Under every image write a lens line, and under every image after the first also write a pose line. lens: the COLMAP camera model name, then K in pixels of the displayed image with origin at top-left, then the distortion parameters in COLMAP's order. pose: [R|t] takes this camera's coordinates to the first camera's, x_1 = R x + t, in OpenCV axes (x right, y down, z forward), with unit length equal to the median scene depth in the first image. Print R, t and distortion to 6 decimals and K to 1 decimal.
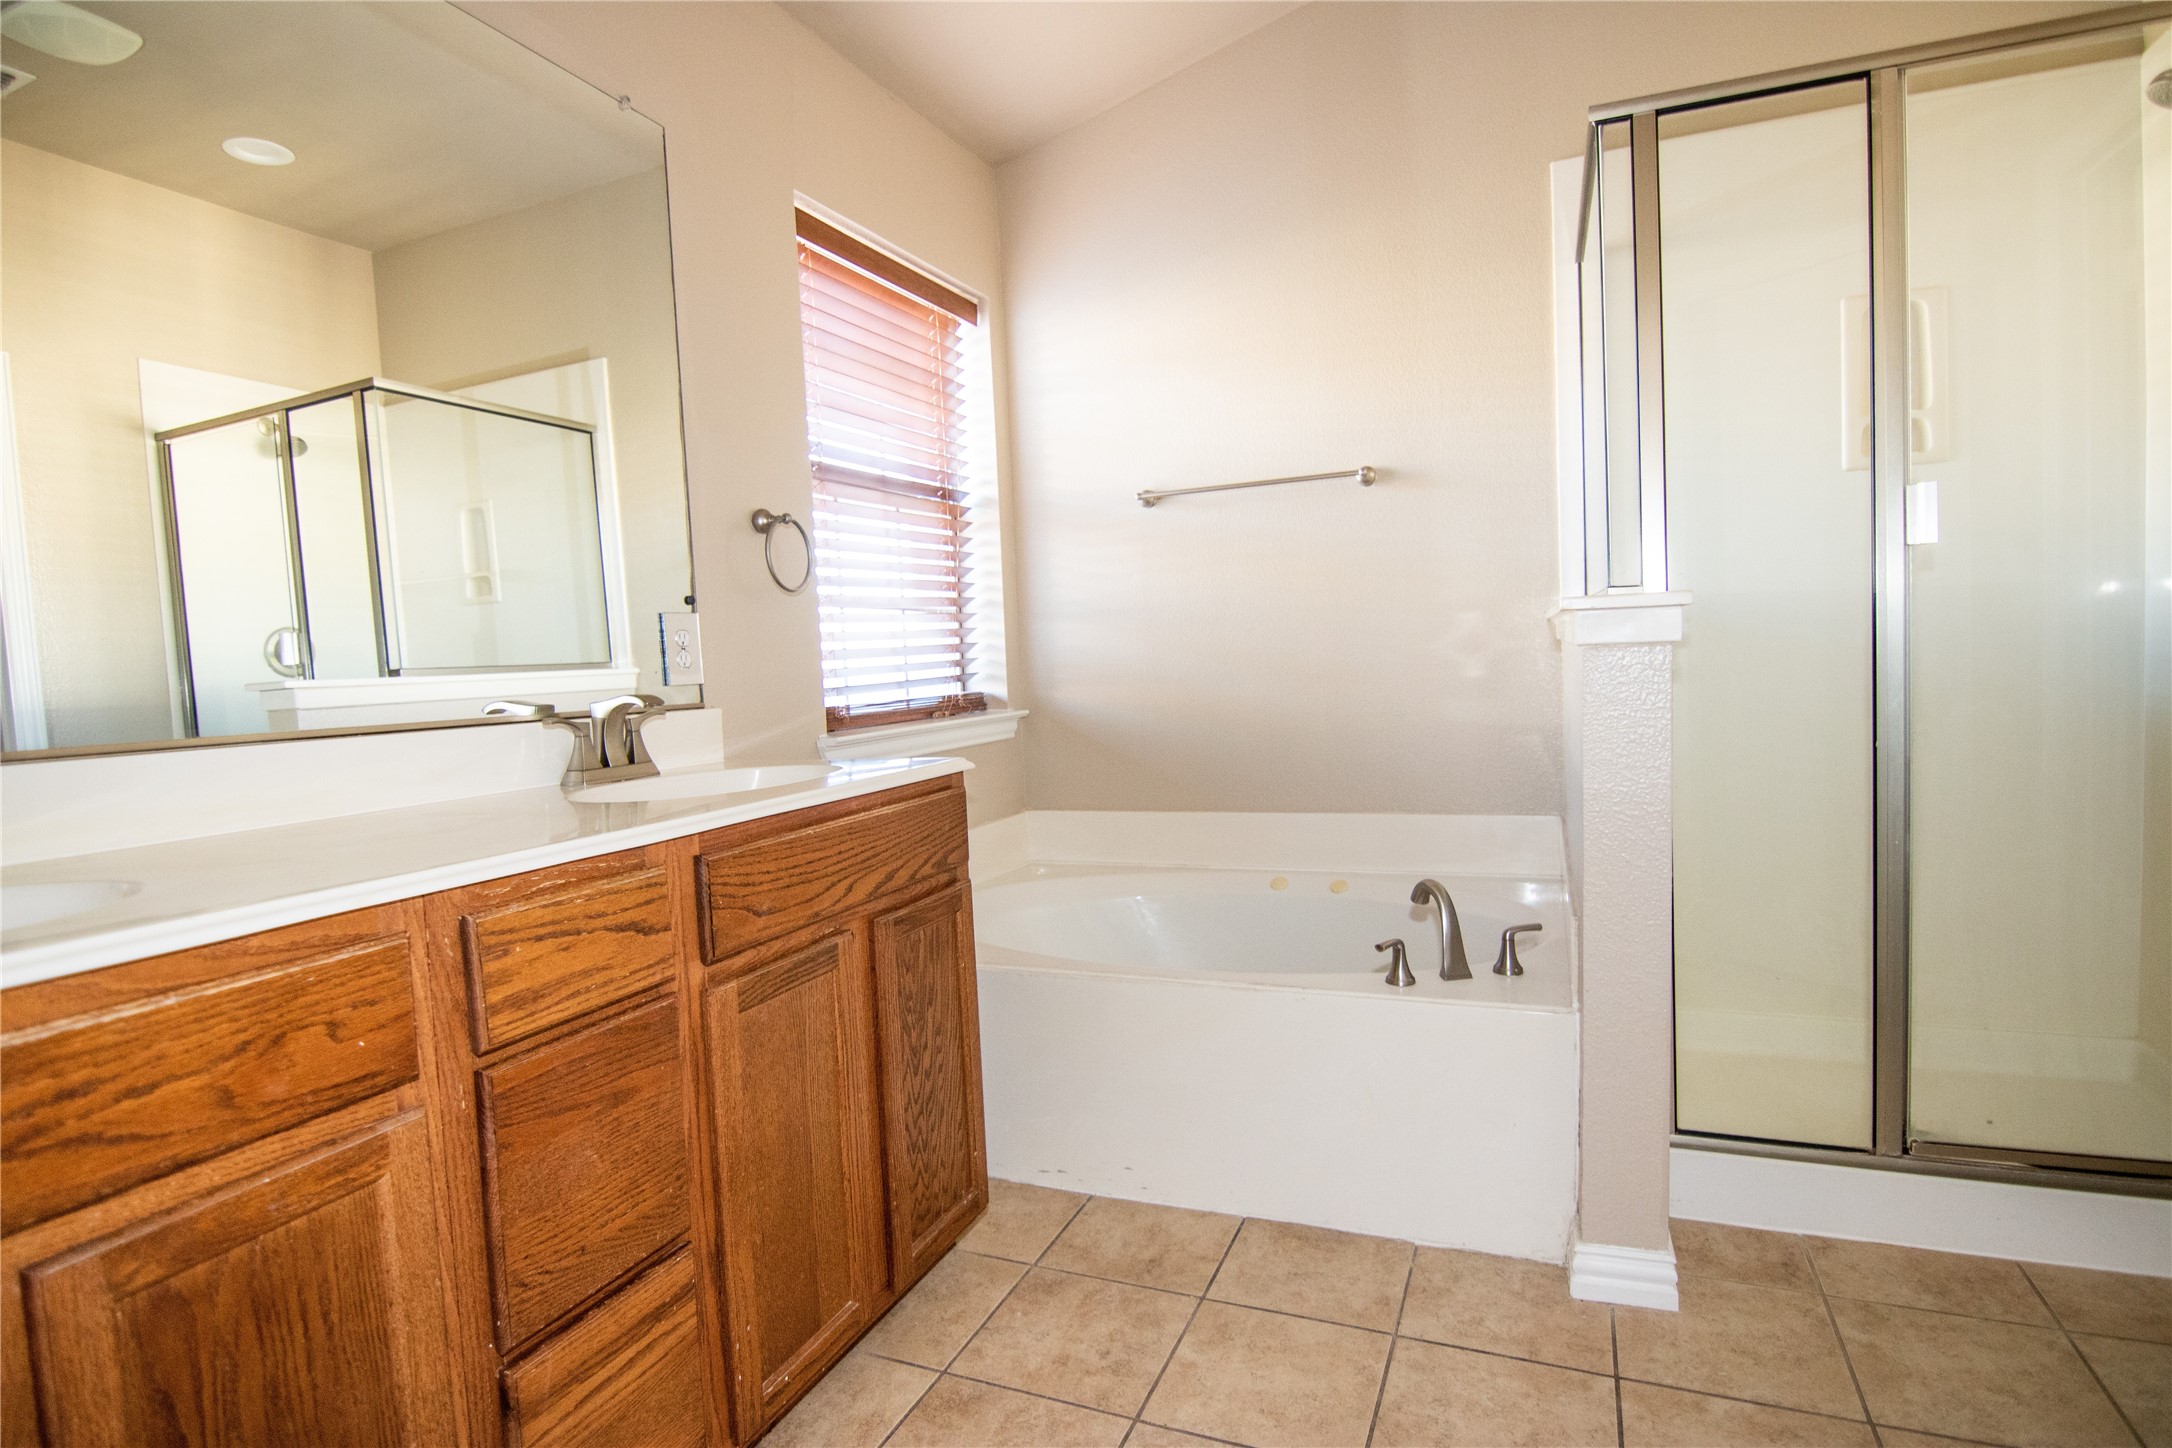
lens RADIAL K [[1099.9, 0, 1083.4], [0, 1099.9, 720.7], [0, 0, 1]] dist [-0.000599, -0.013179]
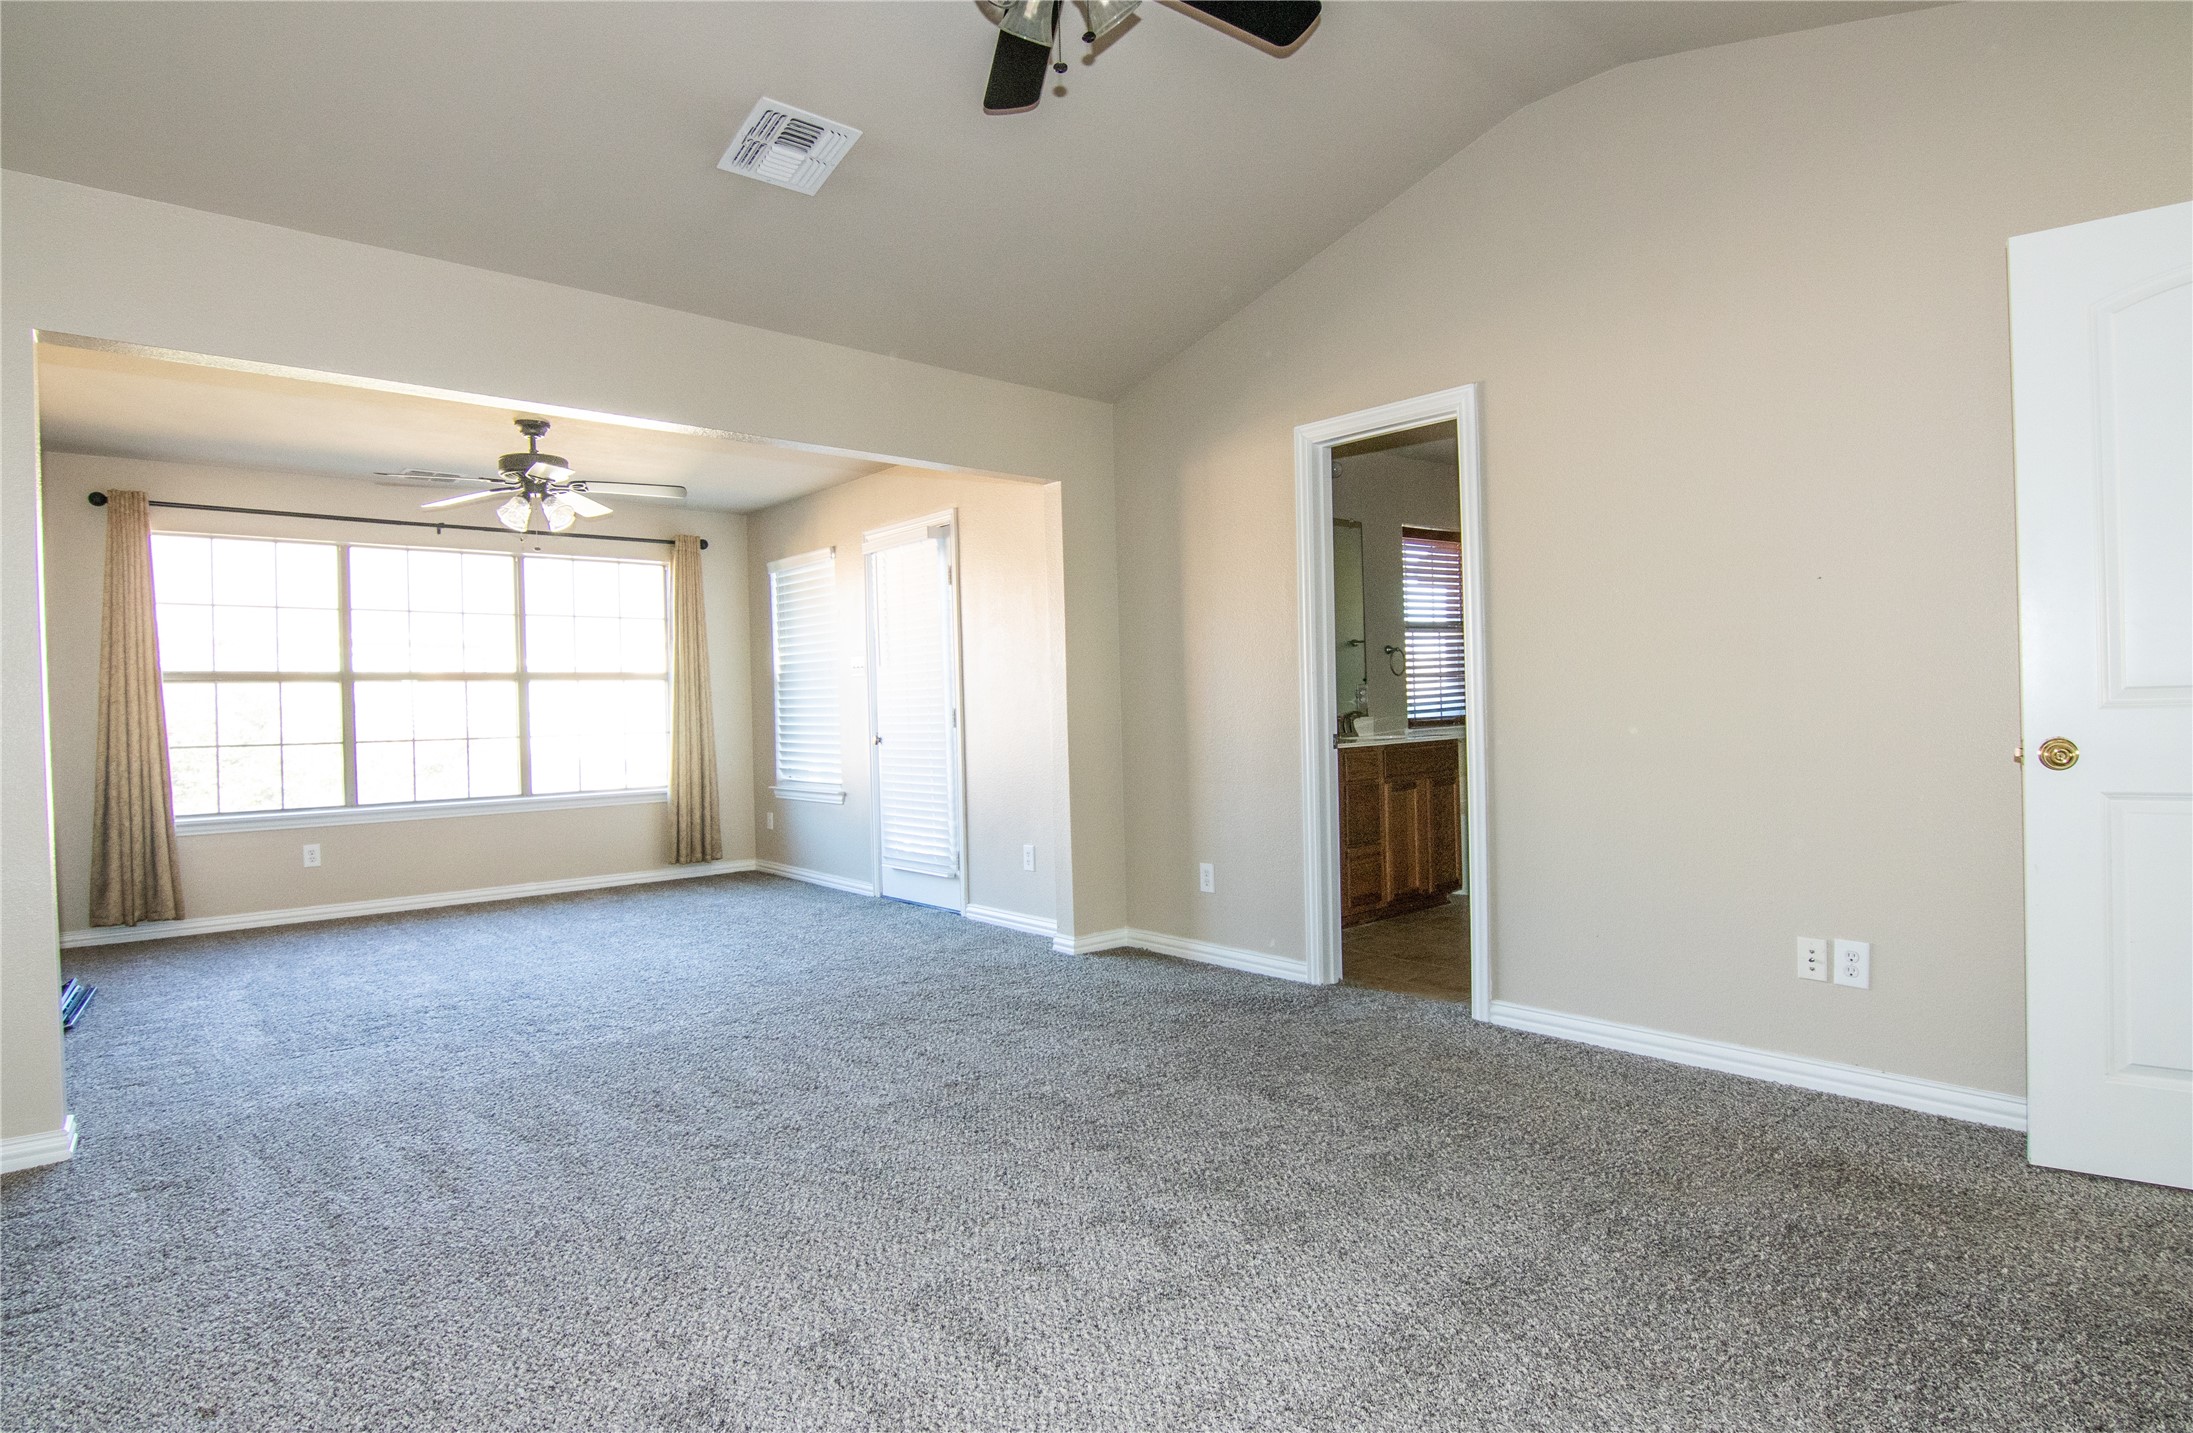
lens RADIAL K [[1142.7, 0, 1100.0], [0, 1142.7, 709.8], [0, 0, 1]] dist [-0.000236, -0.013412]
pose [[0.898686, 0.030559, -0.437527, 0.288124], [-0.048613, 0.998363, -0.030120, 0.082431], [0.435891, 0.048338, 0.898700, -1.721709]]
